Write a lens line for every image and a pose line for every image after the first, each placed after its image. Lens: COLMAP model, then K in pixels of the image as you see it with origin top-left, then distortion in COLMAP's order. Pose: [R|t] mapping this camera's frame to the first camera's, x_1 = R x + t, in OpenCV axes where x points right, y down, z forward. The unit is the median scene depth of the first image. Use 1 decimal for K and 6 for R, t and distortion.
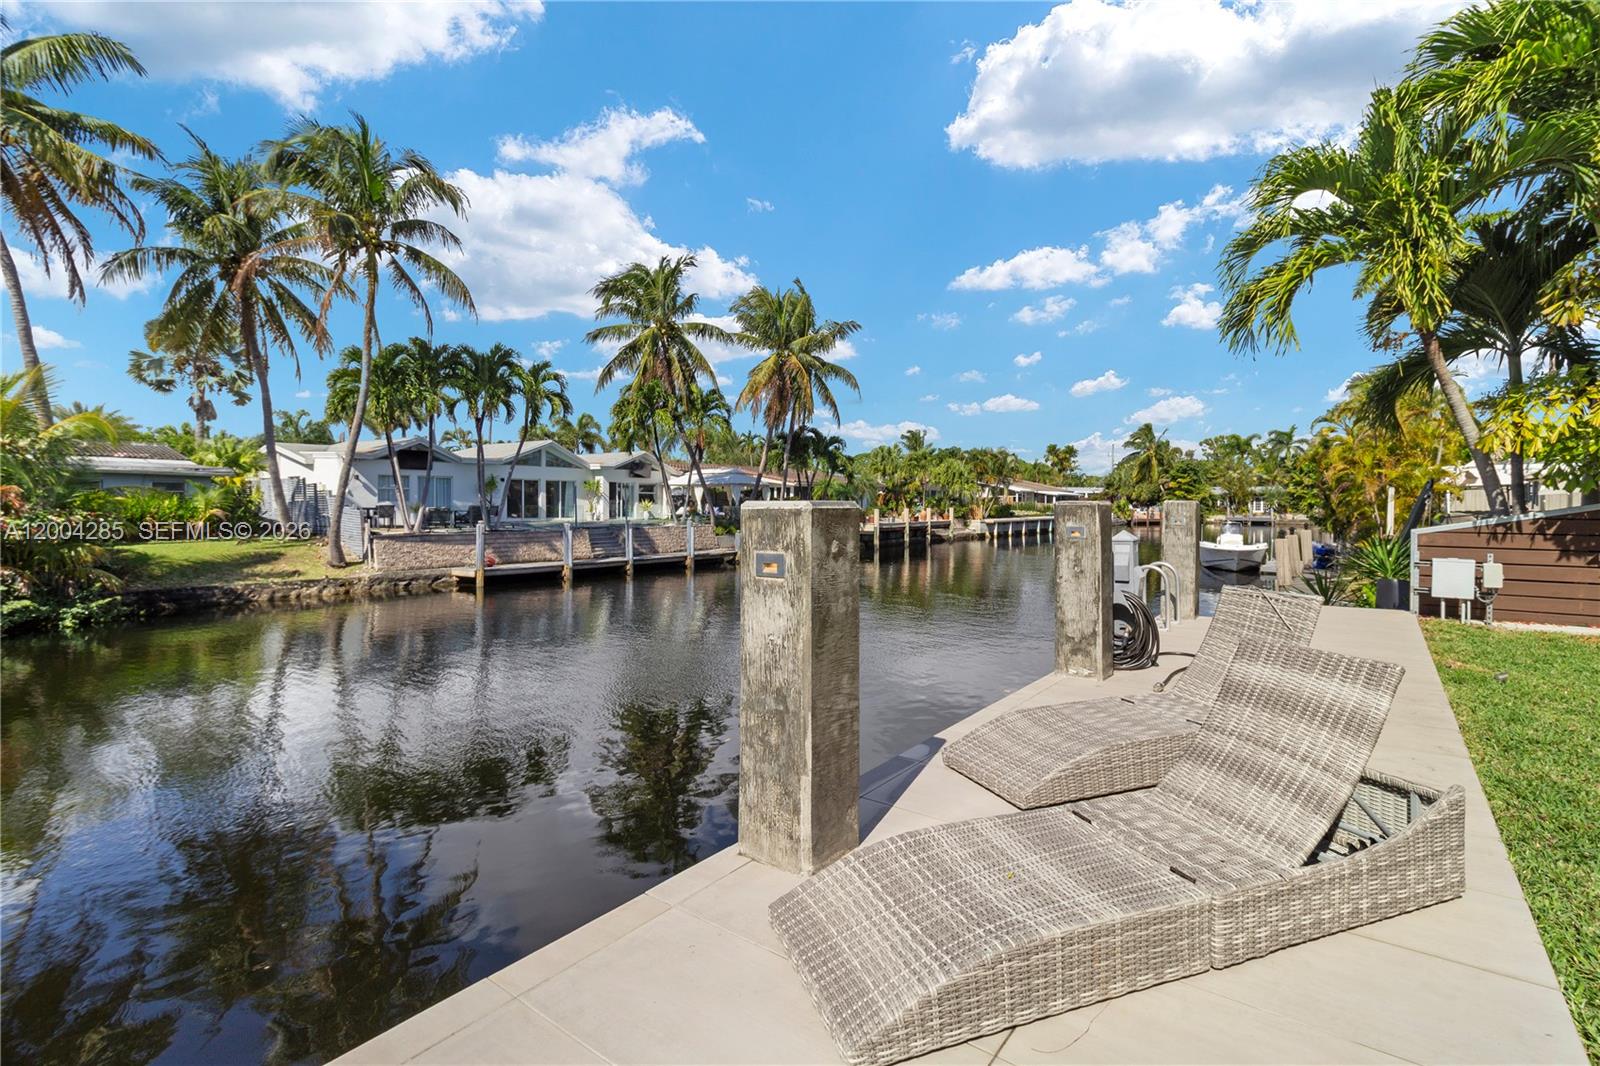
lens RADIAL K [[748.4, 0, 838.3], [0, 748.4, 516.2], [0, 0, 1]] dist [-0.009036, 0.002036]
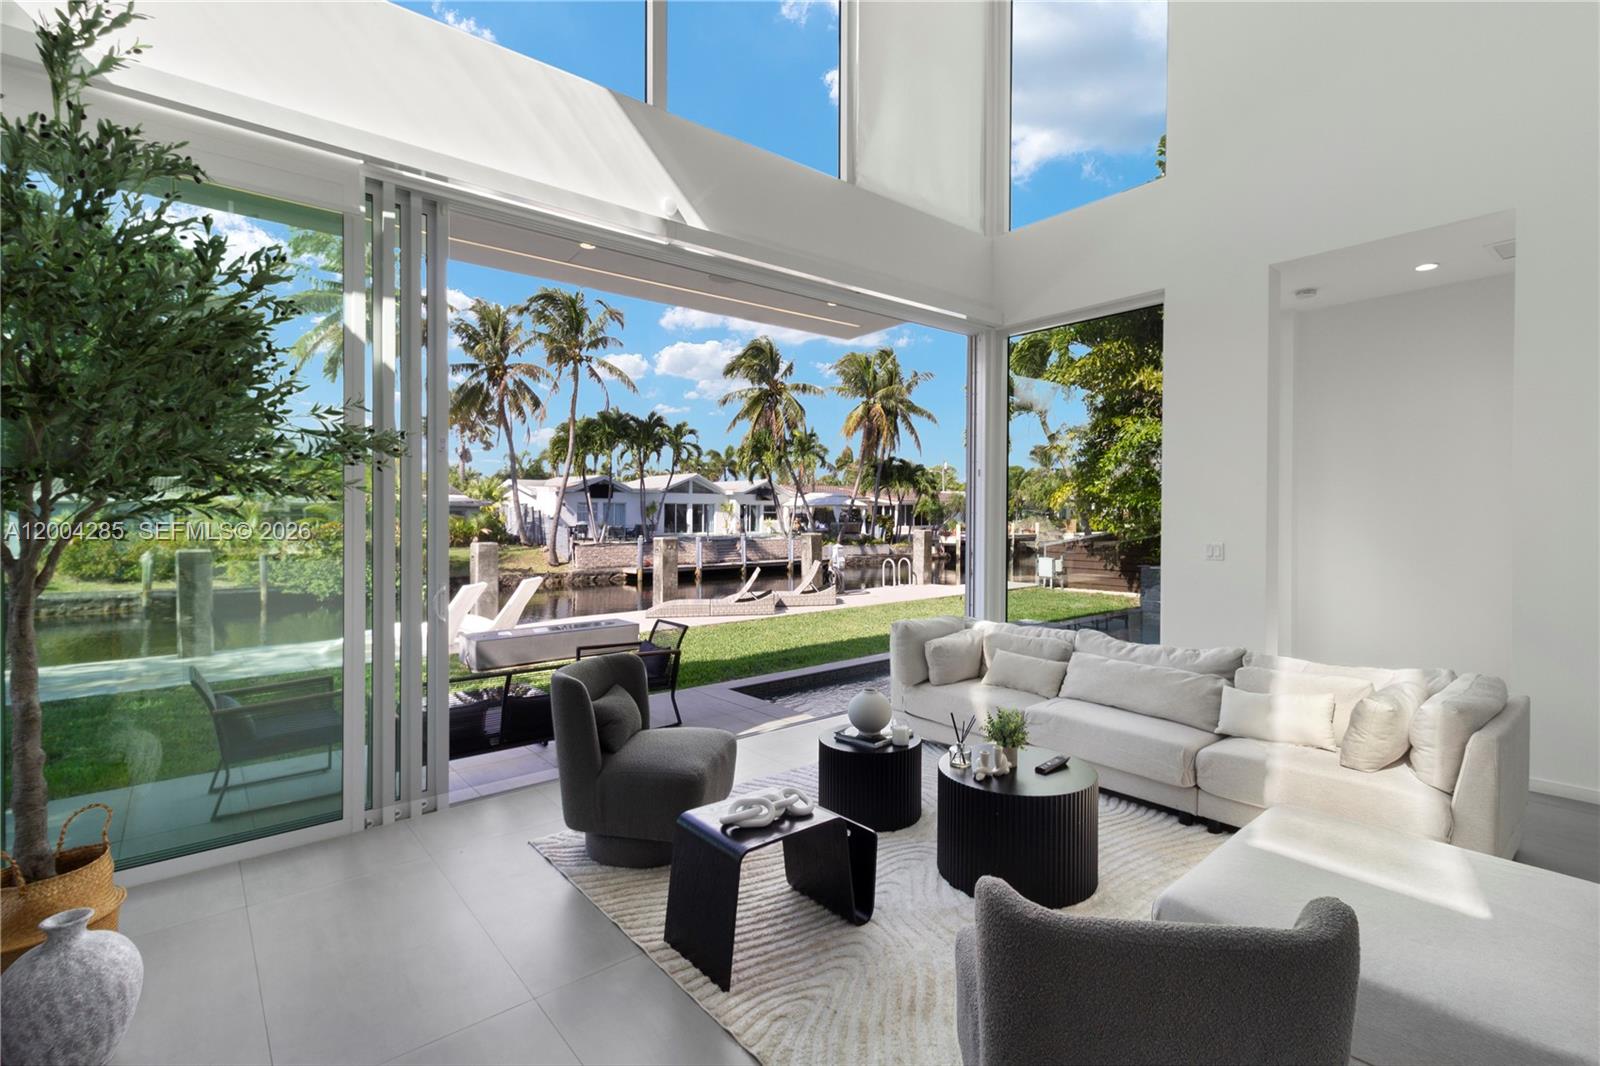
lens RADIAL K [[737.5, 0, 819.7], [0, 737.5, 516.2], [0, 0, 1]] dist [0.001623, -0.000067]
pose [[0.973182, -0.004765, -0.229987, 0.159482], [0.001014, 0.999865, -0.016425, -0.005960], [0.230034, 0.015751, 0.973055, -0.267951]]
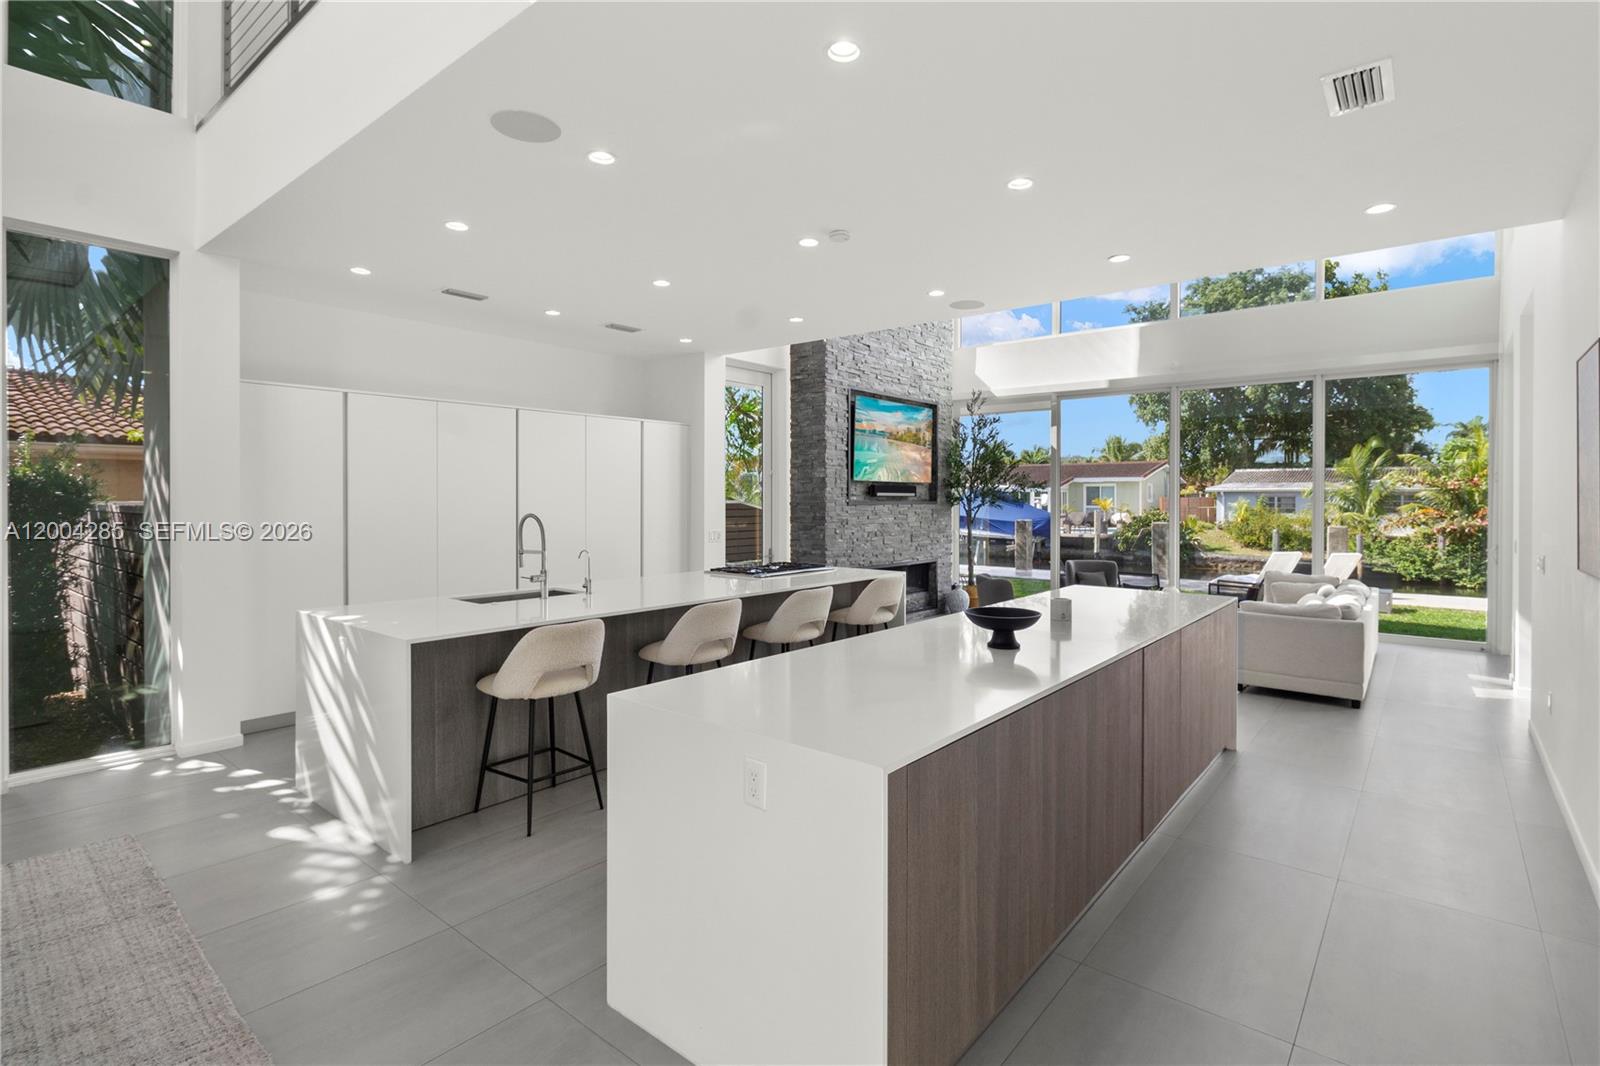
lens RADIAL K [[757.9, 0, 819.4], [0, 757.9, 507.1], [0, 0, 1]] dist [-0.002634, -0.001704]
pose [[-0.049394, 0.009528, -0.998734, 0.392335], [-0.022037, 0.999701, 0.010627, -0.008973], [0.998536, 0.022534, -0.049169, -0.266430]]
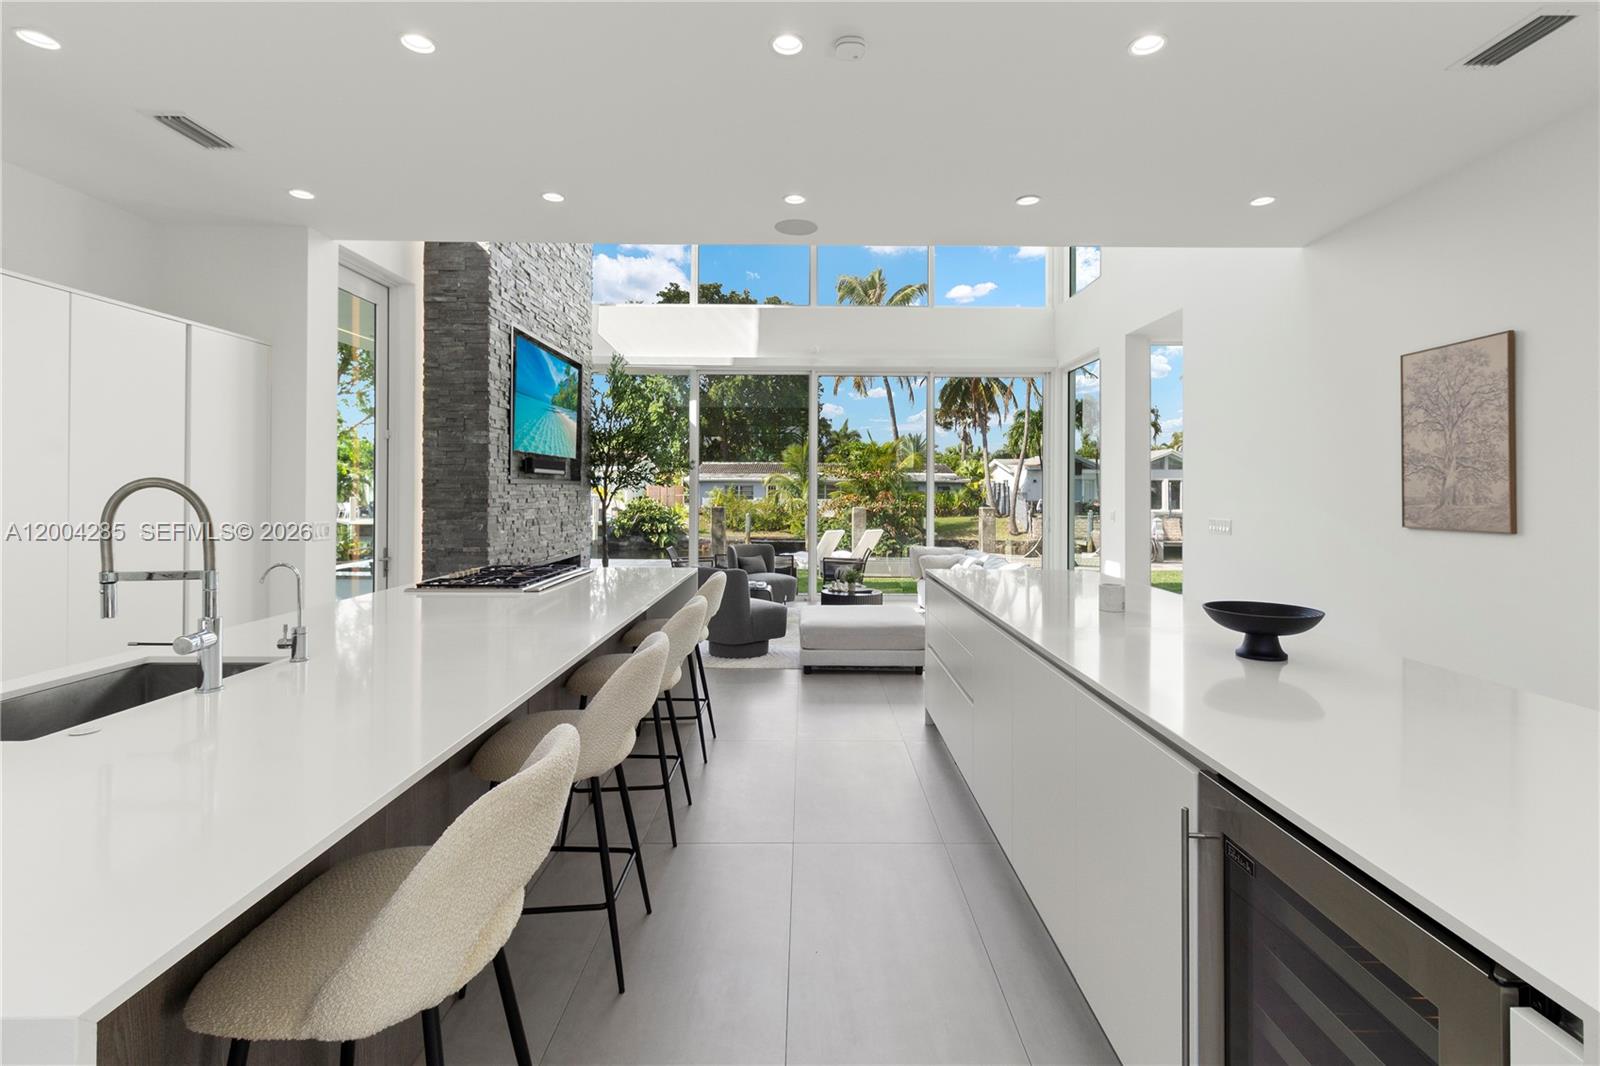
lens RADIAL K [[737.5, 0, 811.5], [0, 737.5, 488.7], [0, 0, 1]] dist [0.001623, -0.000067]
pose [[0.597569, -0.001050, -0.801817, 0.329463], [-0.018160, 0.999725, -0.014843, -0.004577], [0.801612, 0.023431, 0.597386, -0.317774]]
